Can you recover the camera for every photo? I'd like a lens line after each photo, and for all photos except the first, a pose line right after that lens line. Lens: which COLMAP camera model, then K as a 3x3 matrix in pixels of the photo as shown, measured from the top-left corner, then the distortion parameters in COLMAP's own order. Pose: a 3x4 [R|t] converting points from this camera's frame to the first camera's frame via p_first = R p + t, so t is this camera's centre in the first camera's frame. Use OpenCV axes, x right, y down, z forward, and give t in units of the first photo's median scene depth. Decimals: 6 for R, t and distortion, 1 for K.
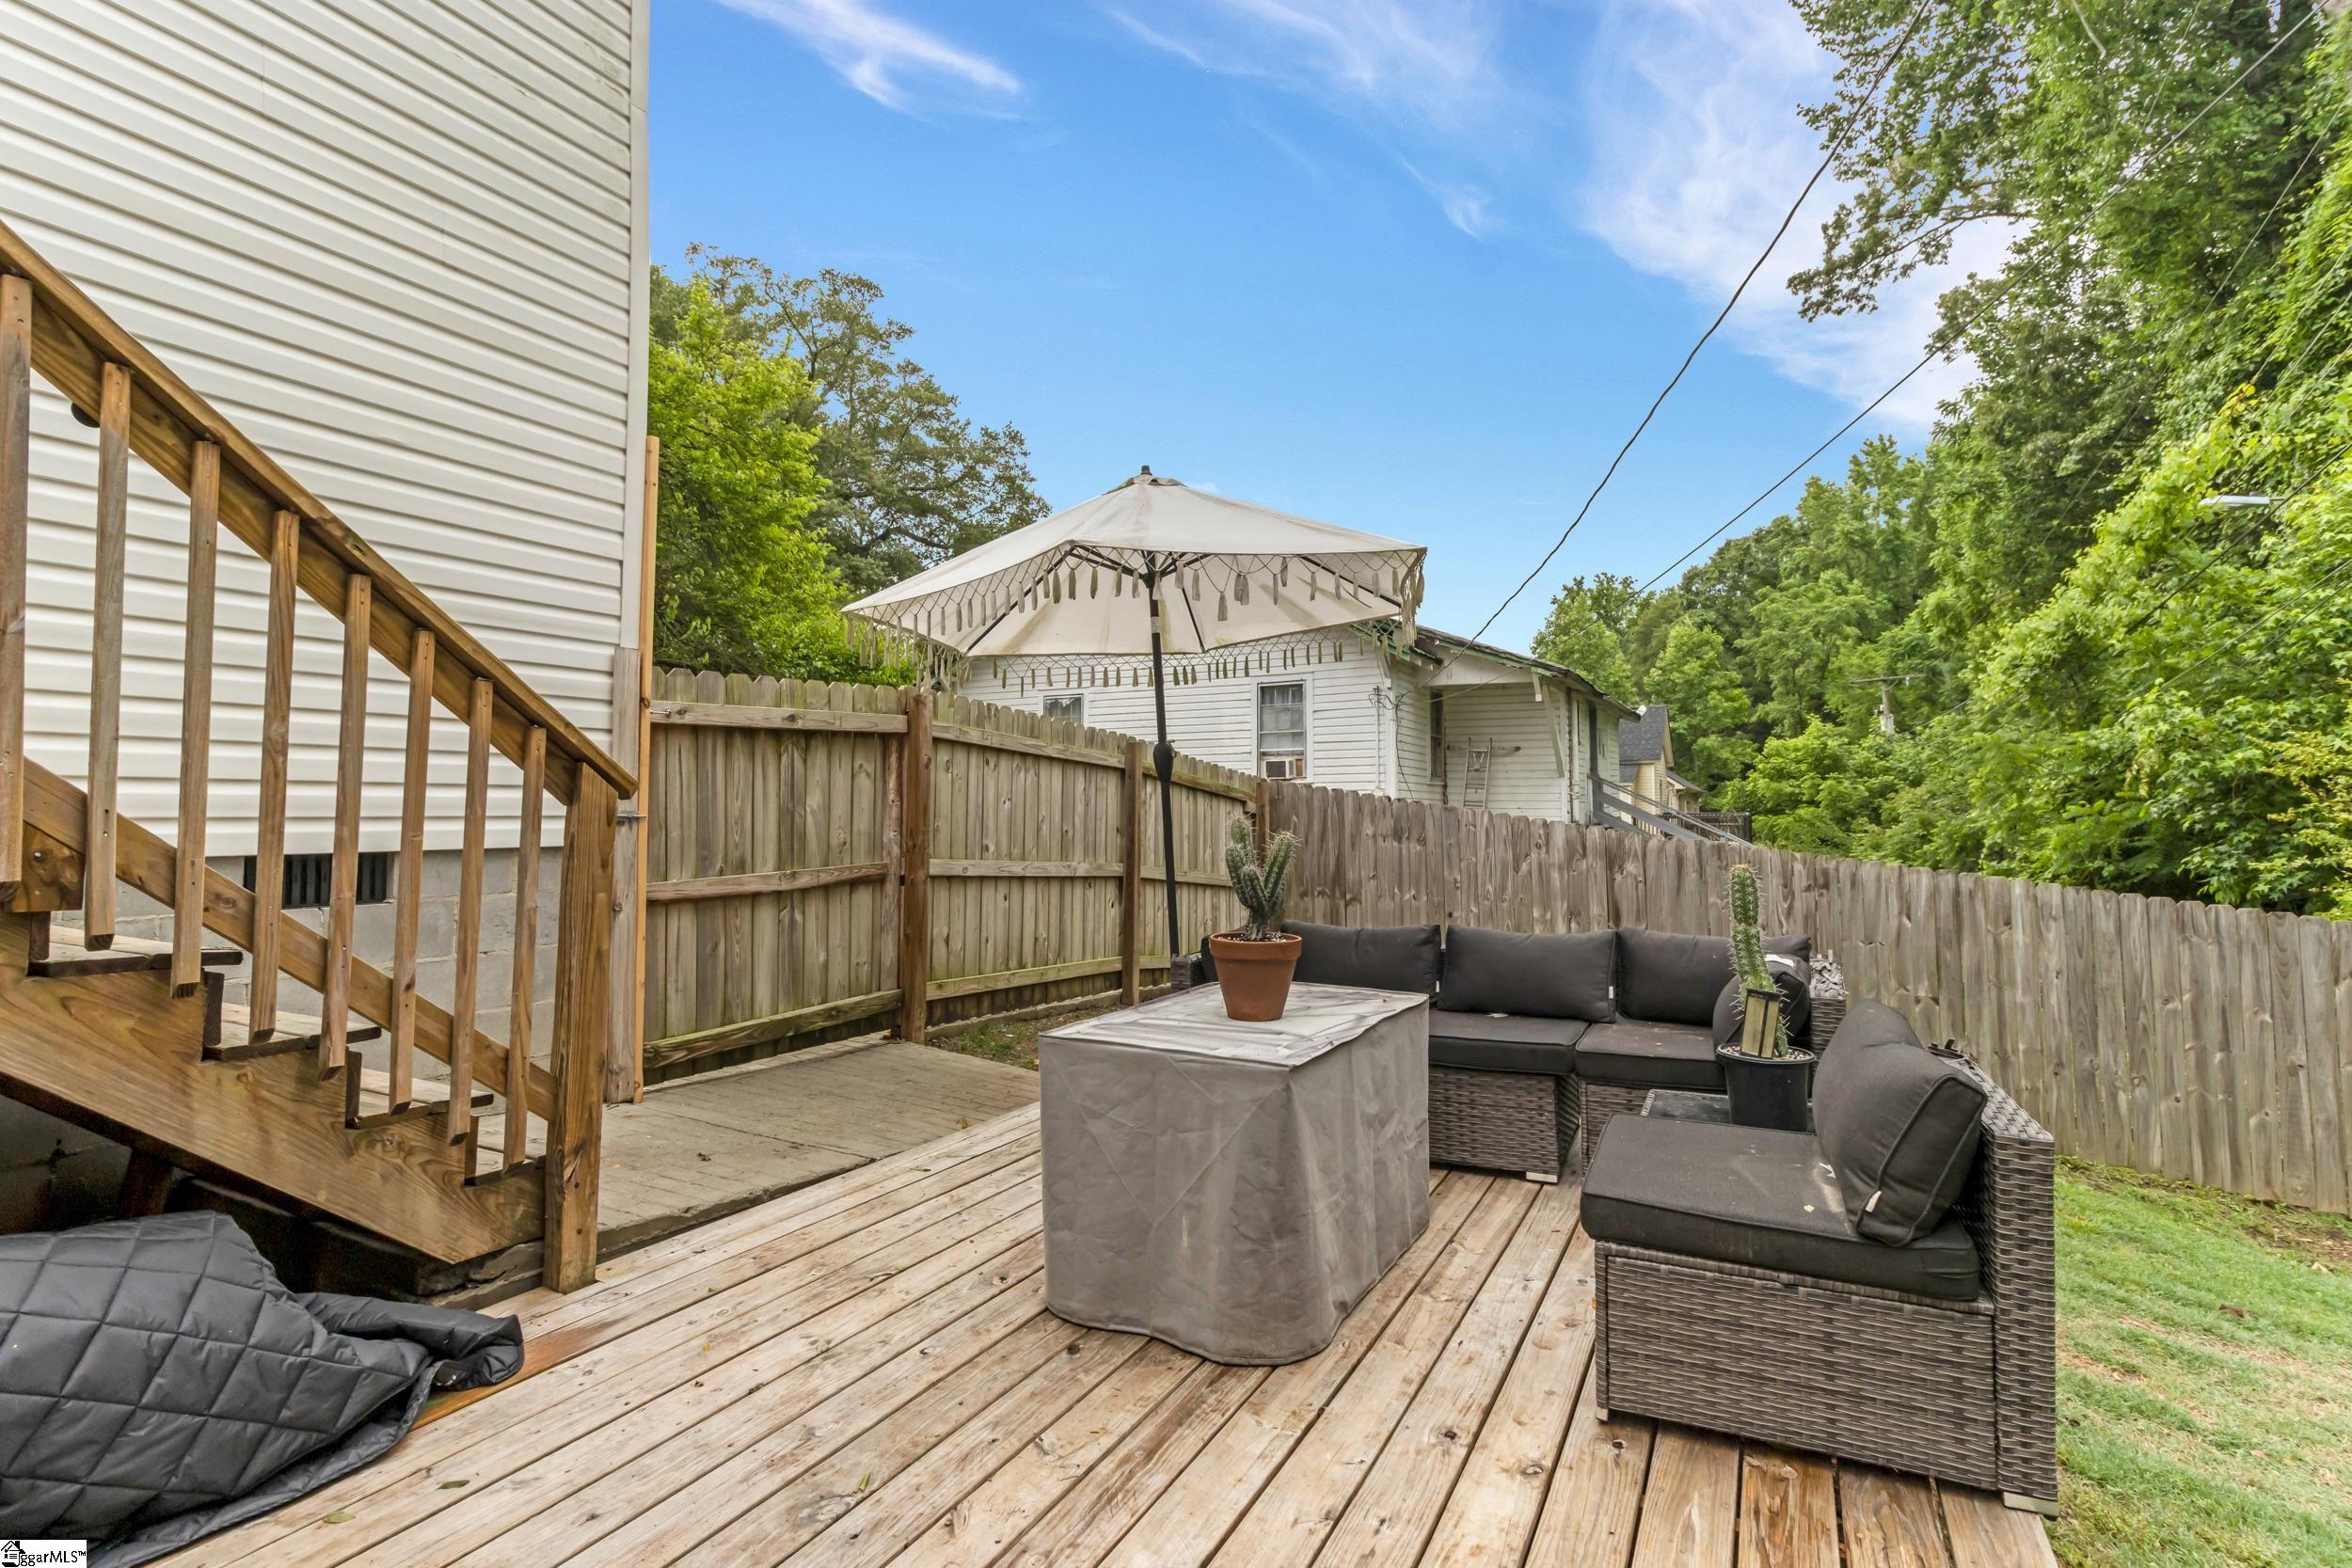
lens RADIAL K [[1157.6, 0, 1157.9], [0, 1157.6, 748.8], [0, 0, 1]] dist [0.001202, 0.002300]
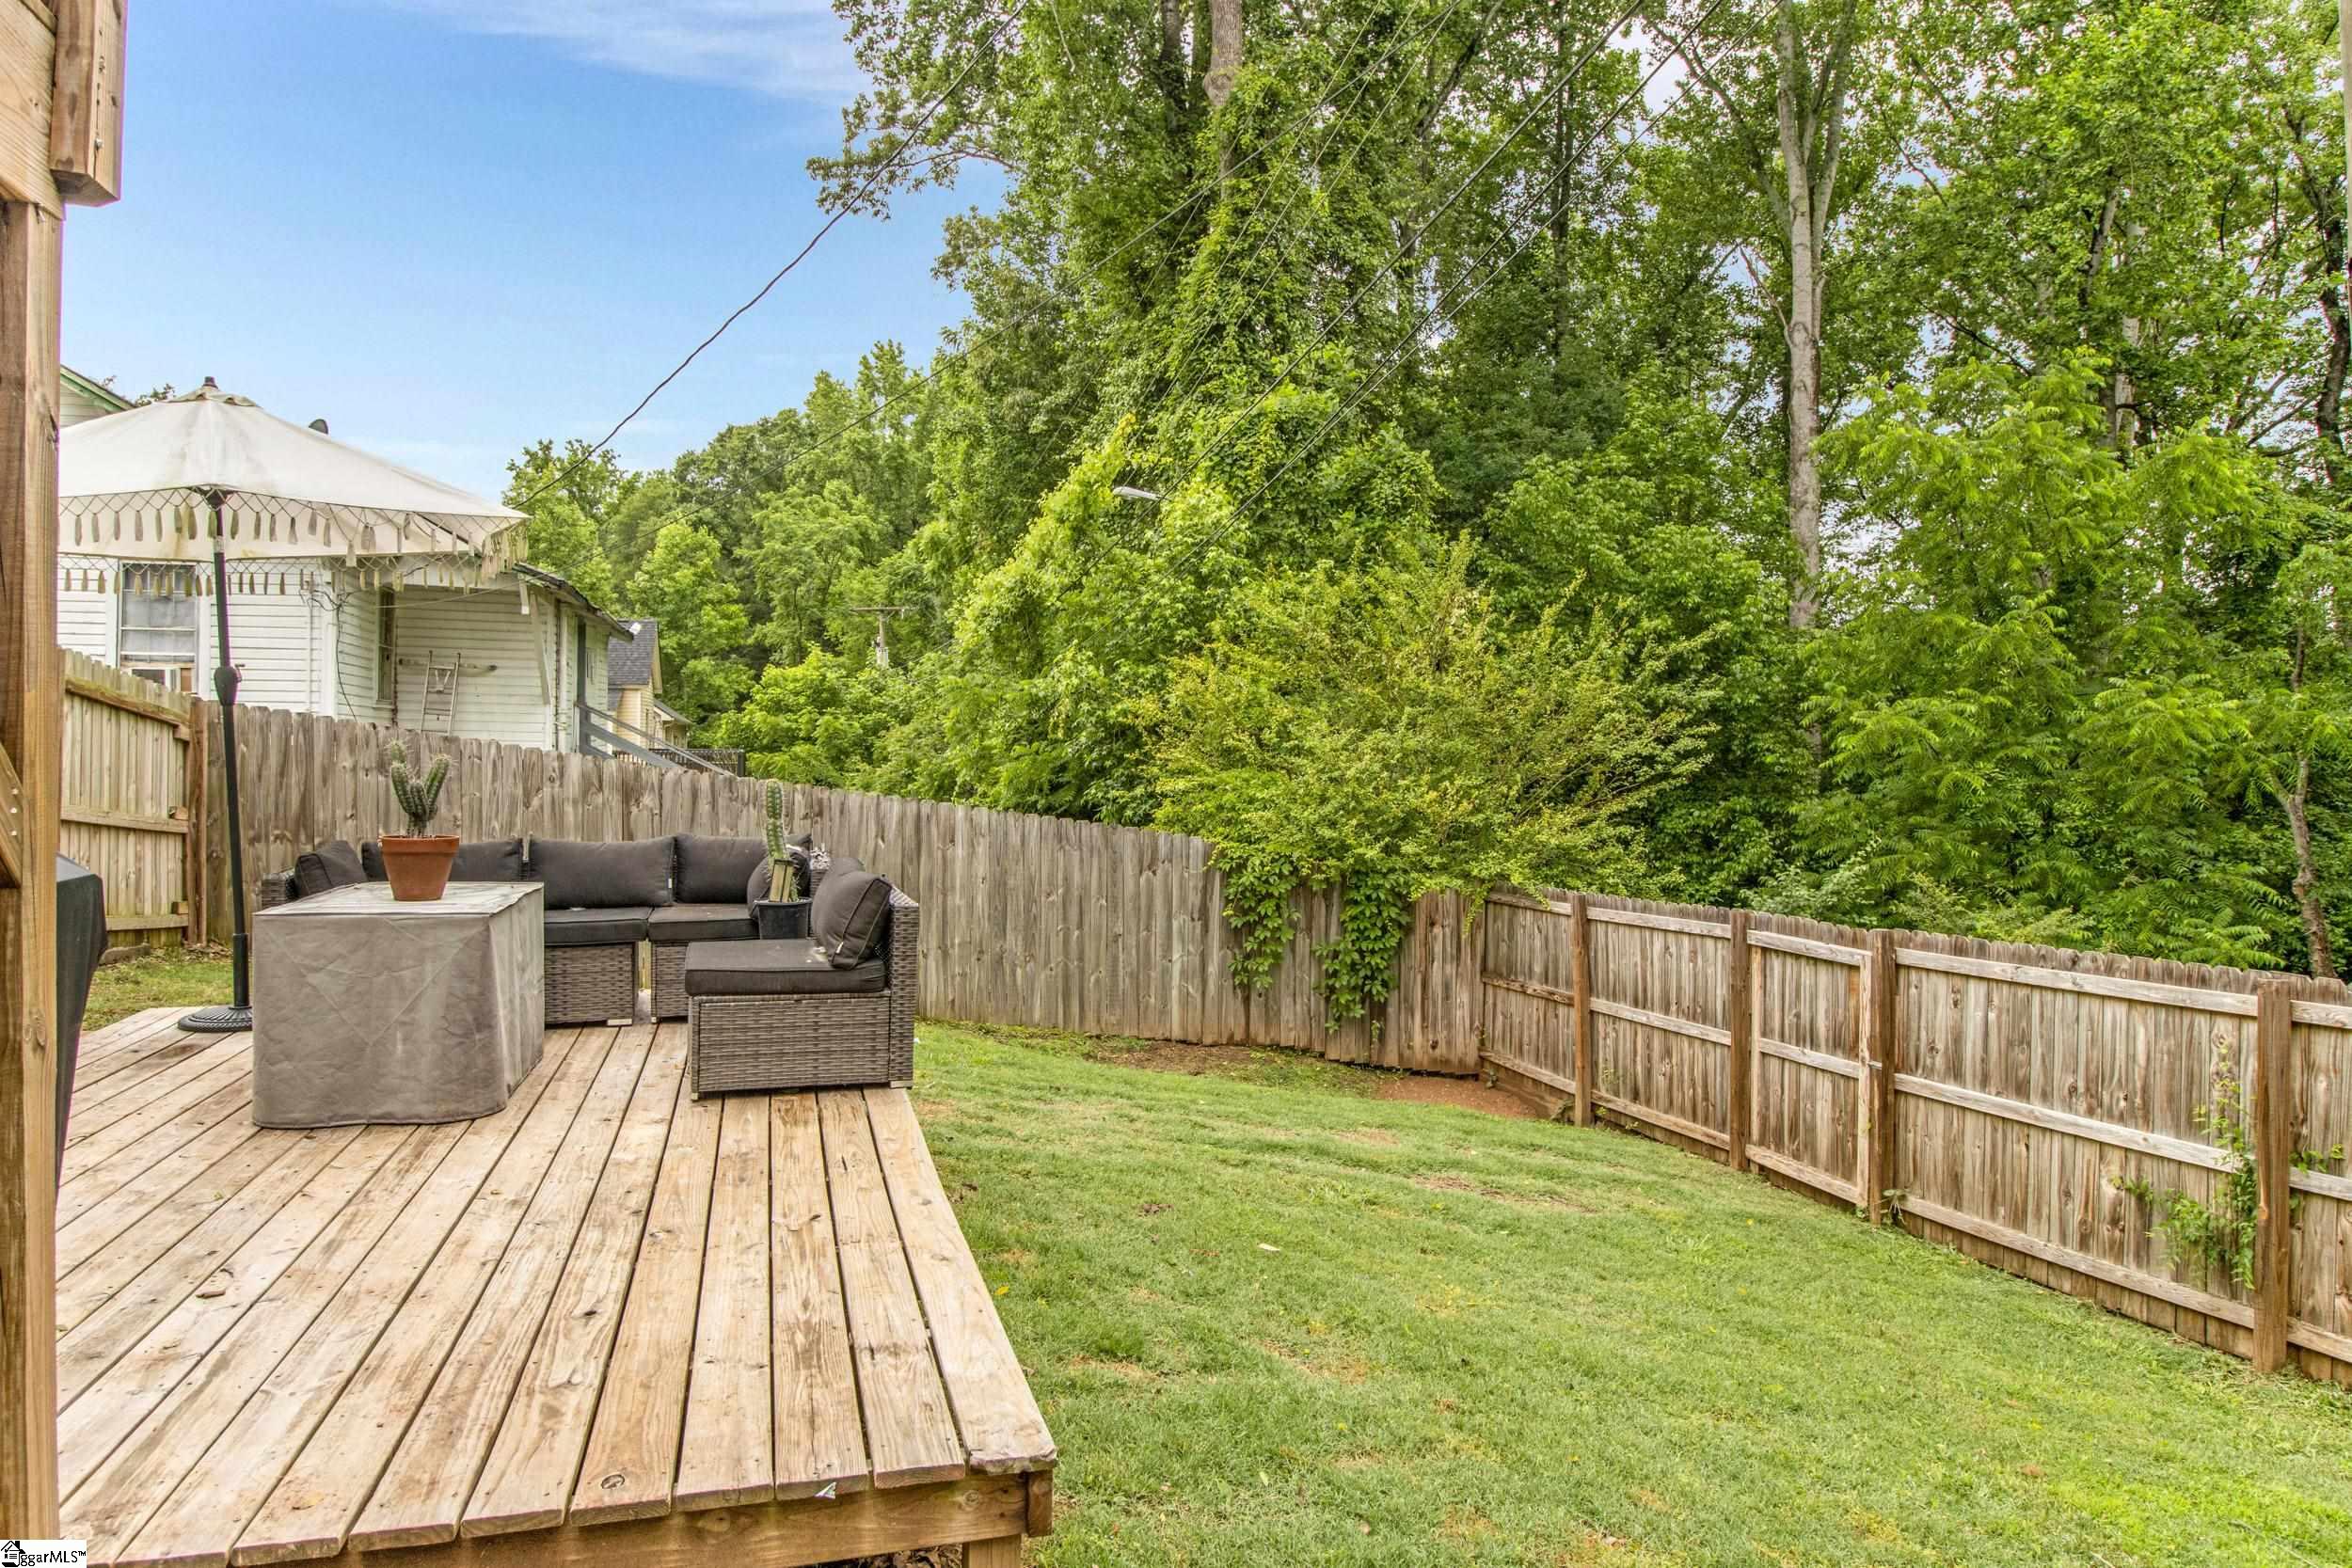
lens RADIAL K [[1463.3, 0, 1180.2], [0, 1463.3, 777.3], [0, 0, 1]] dist [-0.015302, -0.001745]
pose [[0.722370, -0.000614, 0.691506, -0.057476], [-0.051386, 0.997187, 0.054565, -0.004351], [-0.689594, -0.074950, 0.720307, -0.098453]]
